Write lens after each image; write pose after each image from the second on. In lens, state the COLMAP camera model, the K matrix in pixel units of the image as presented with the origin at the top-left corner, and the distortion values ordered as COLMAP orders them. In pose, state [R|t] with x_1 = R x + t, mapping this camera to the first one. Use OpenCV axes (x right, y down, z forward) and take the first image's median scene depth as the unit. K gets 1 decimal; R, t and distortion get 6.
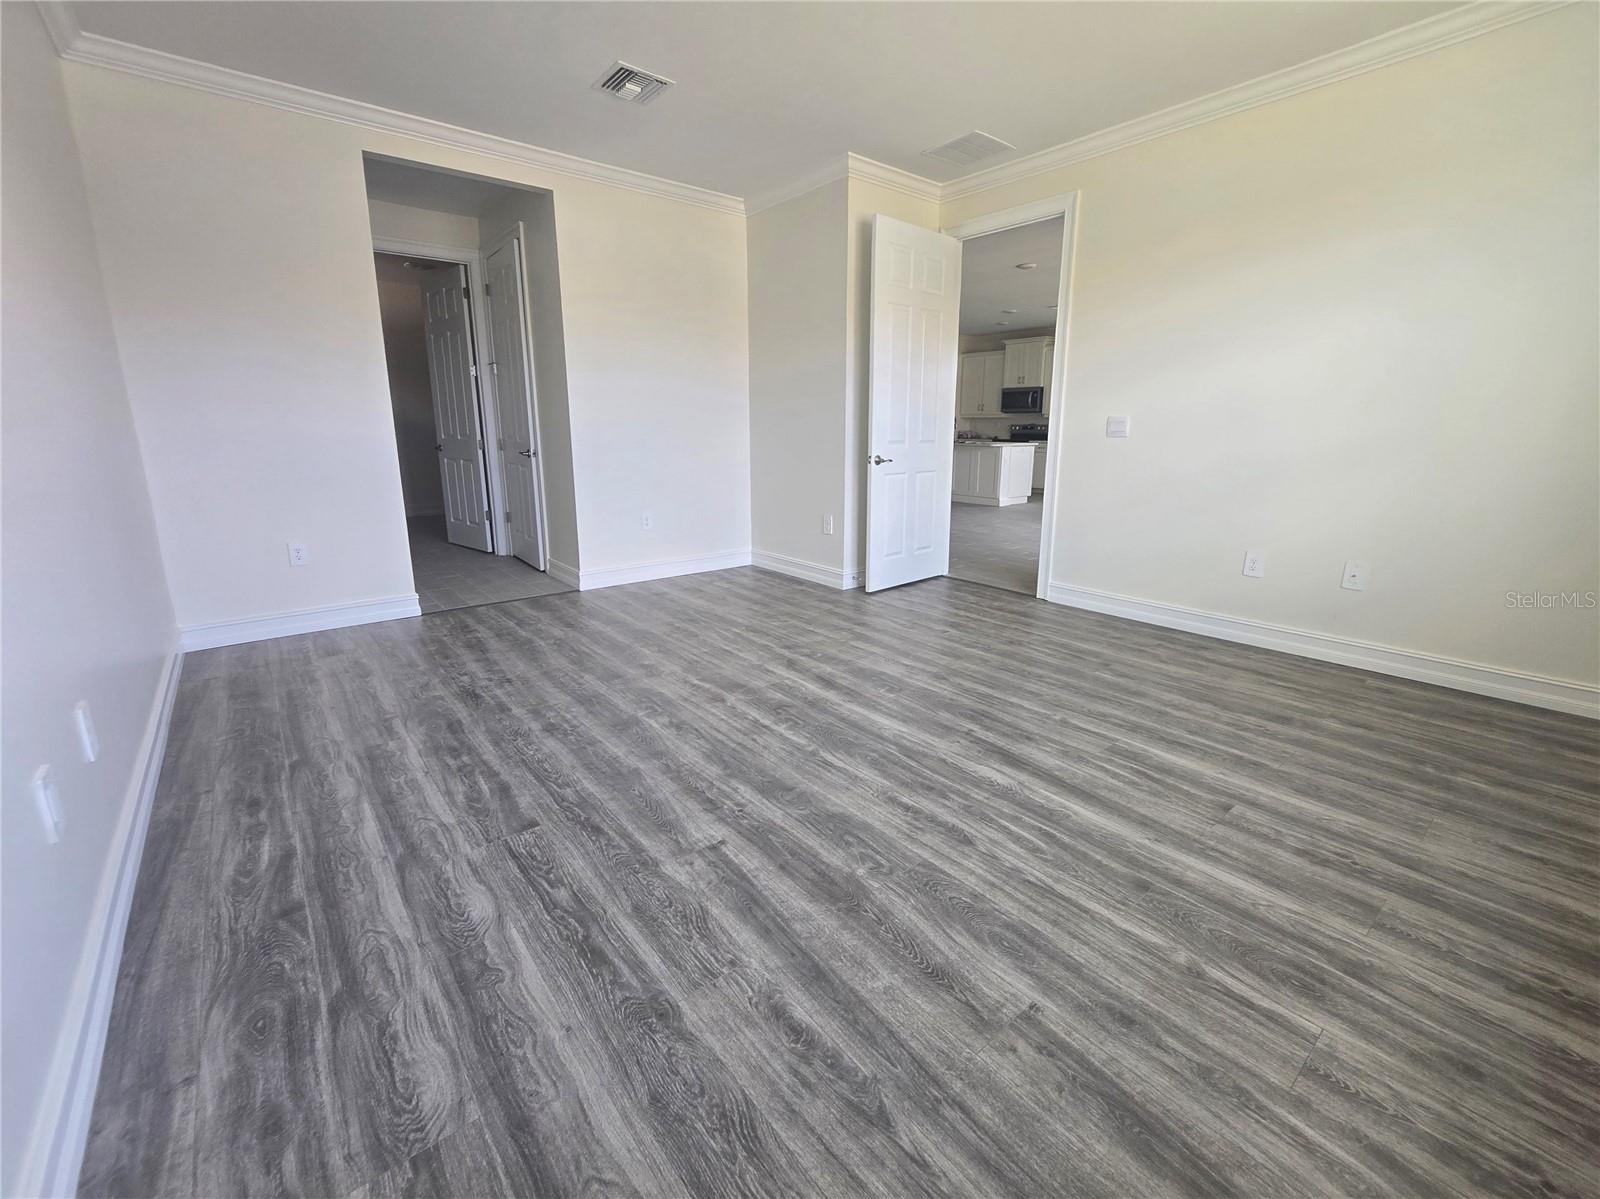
lens RADIAL K [[690.7, 0, 804.5], [0, 690.7, 573.0], [0, 0, 1]] dist [0.000721, 0.000825]
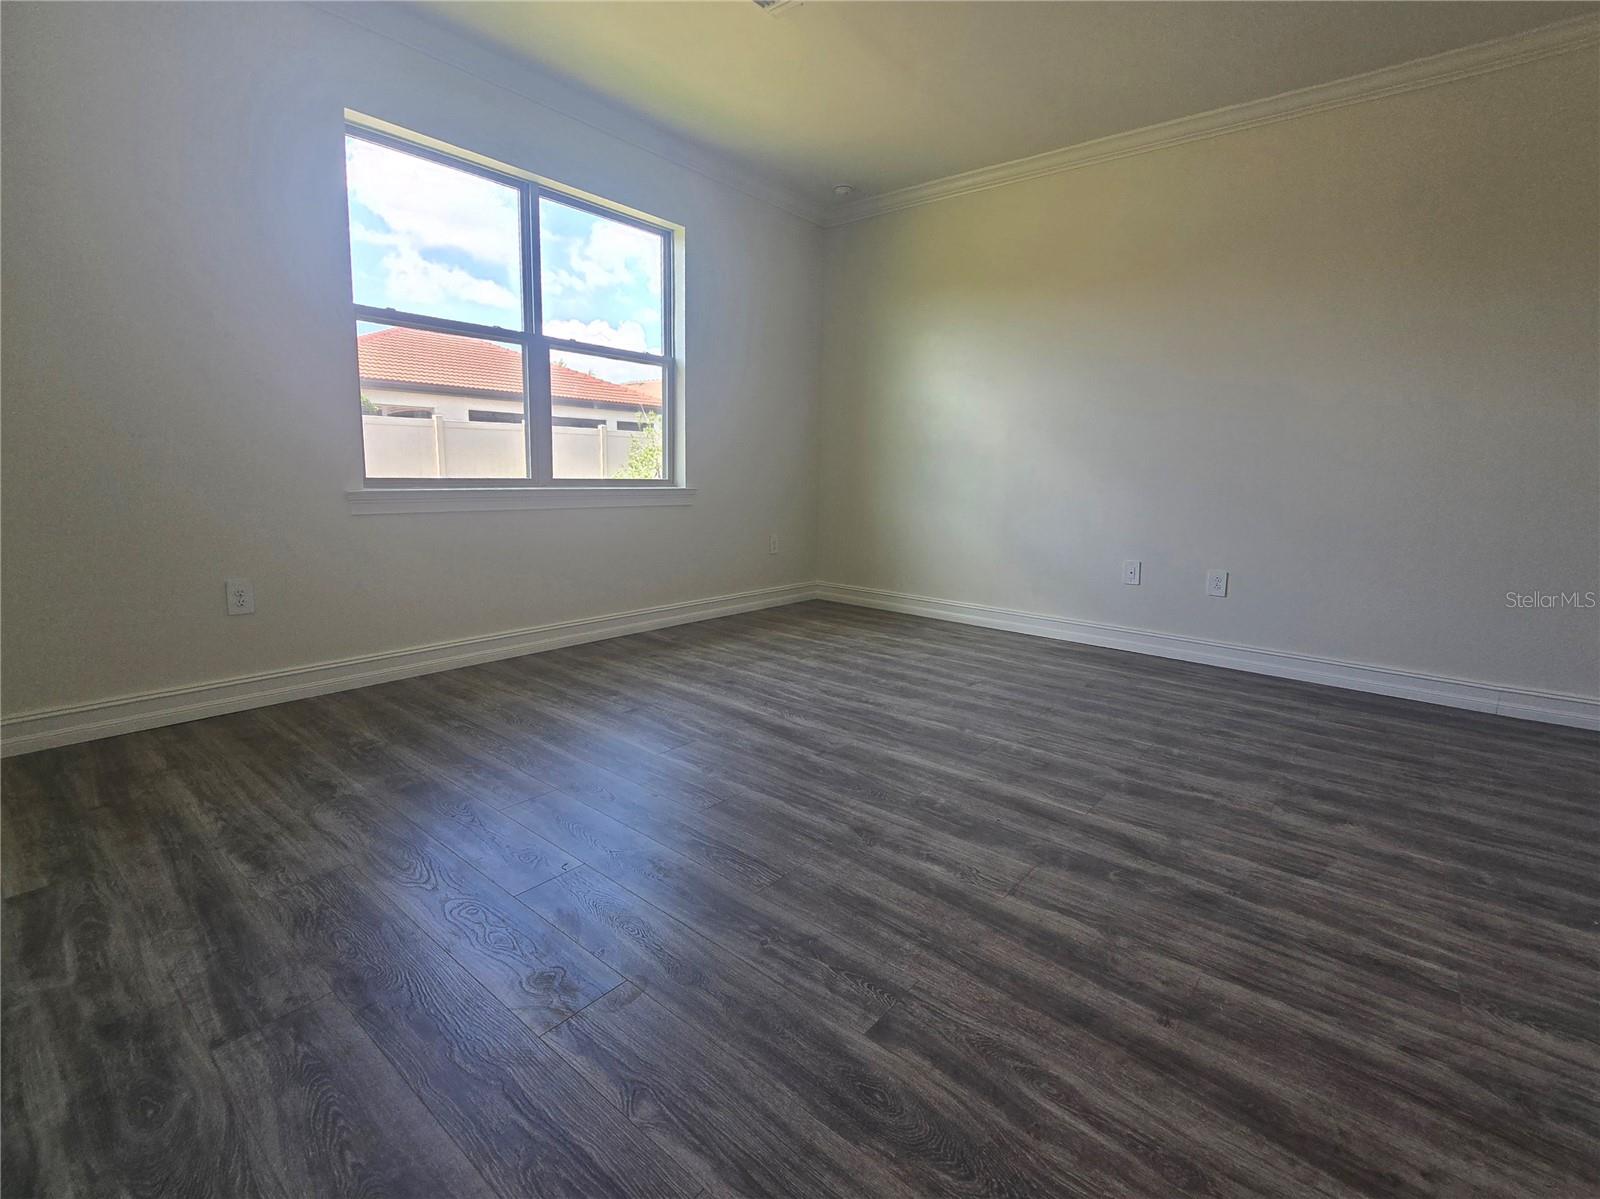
lens RADIAL K [[690.7, 0, 804.5], [0, 690.7, 573.0], [0, 0, 1]] dist [0.000721, 0.000825]
pose [[-0.982555, 0.000408, -0.185971, 0.424232], [-0.067173, 0.931707, 0.356945, -0.314178], [0.173416, 0.363210, -0.915426, 1.724980]]
